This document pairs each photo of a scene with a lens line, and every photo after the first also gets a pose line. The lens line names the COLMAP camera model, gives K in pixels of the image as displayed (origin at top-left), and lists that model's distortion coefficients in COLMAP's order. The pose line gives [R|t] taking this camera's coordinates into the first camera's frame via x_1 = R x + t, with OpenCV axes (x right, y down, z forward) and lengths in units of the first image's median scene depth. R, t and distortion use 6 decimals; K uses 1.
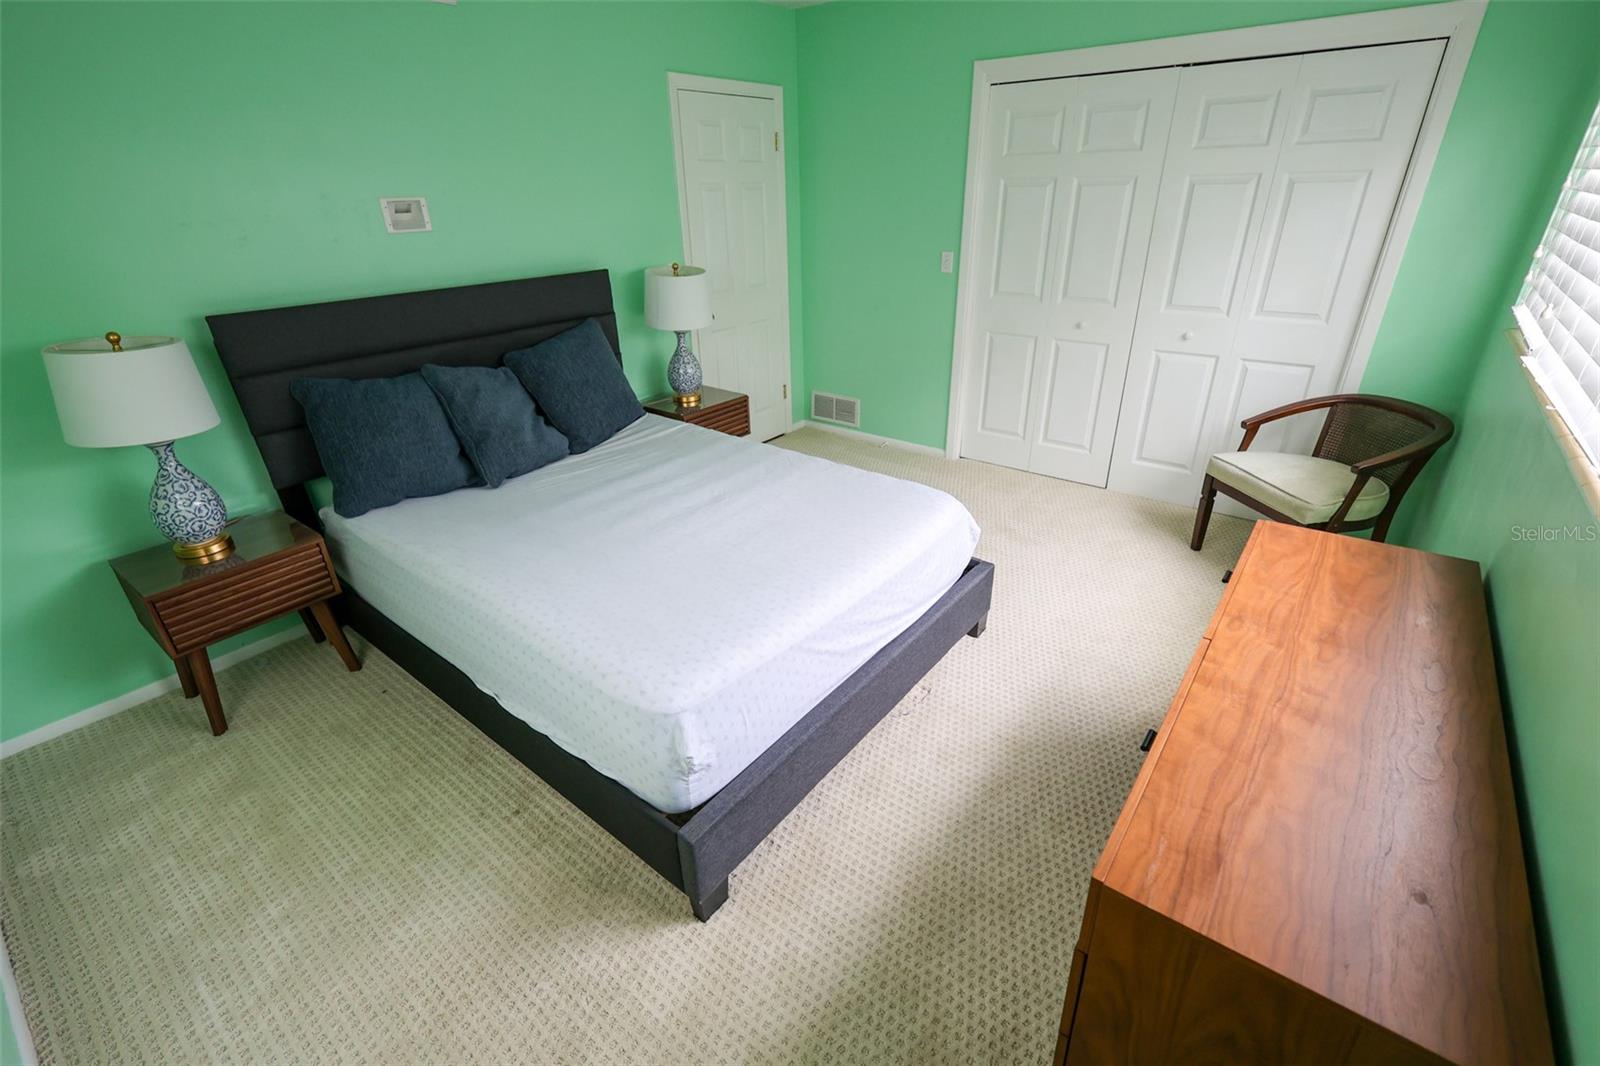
lens RADIAL K [[695.1, 0, 803.2], [0, 695.1, 529.8], [0, 0, 1]] dist [0.000848, 0.000518]
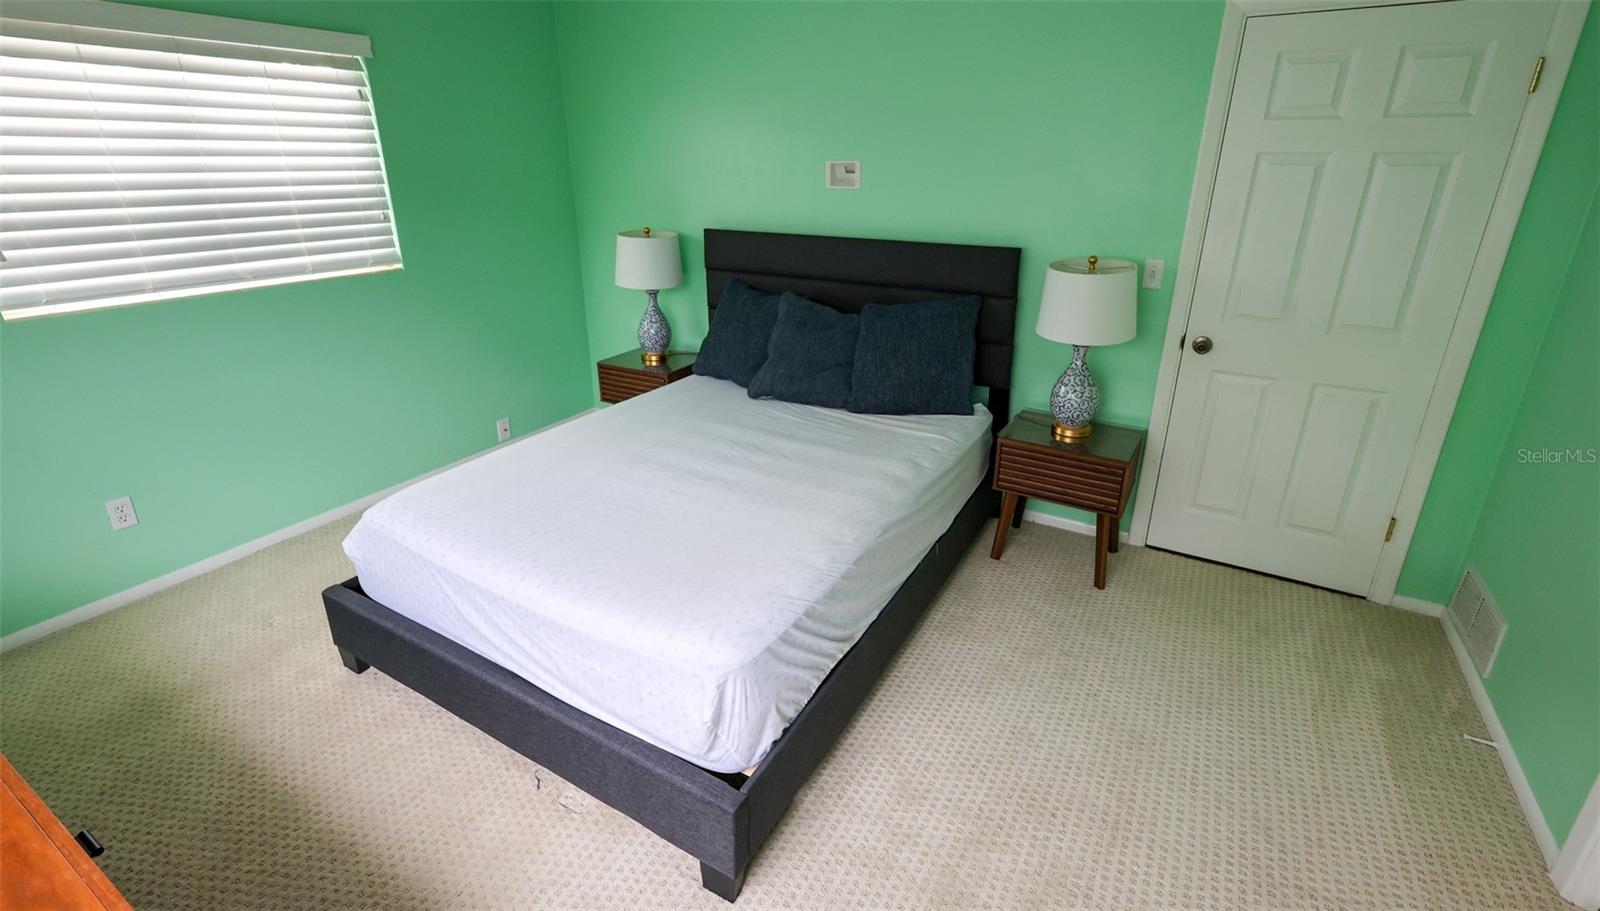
lens RADIAL K [[702.5, 0, 811.2], [0, 702.5, 413.5], [0, 0, 1]] dist [-0.003436, 0.000041]
pose [[0.145614, 0.358143, -0.922242, 0.586419], [-0.446958, 0.855440, 0.261631, -0.340752], [0.882624, 0.374106, 0.284639, 0.659300]]
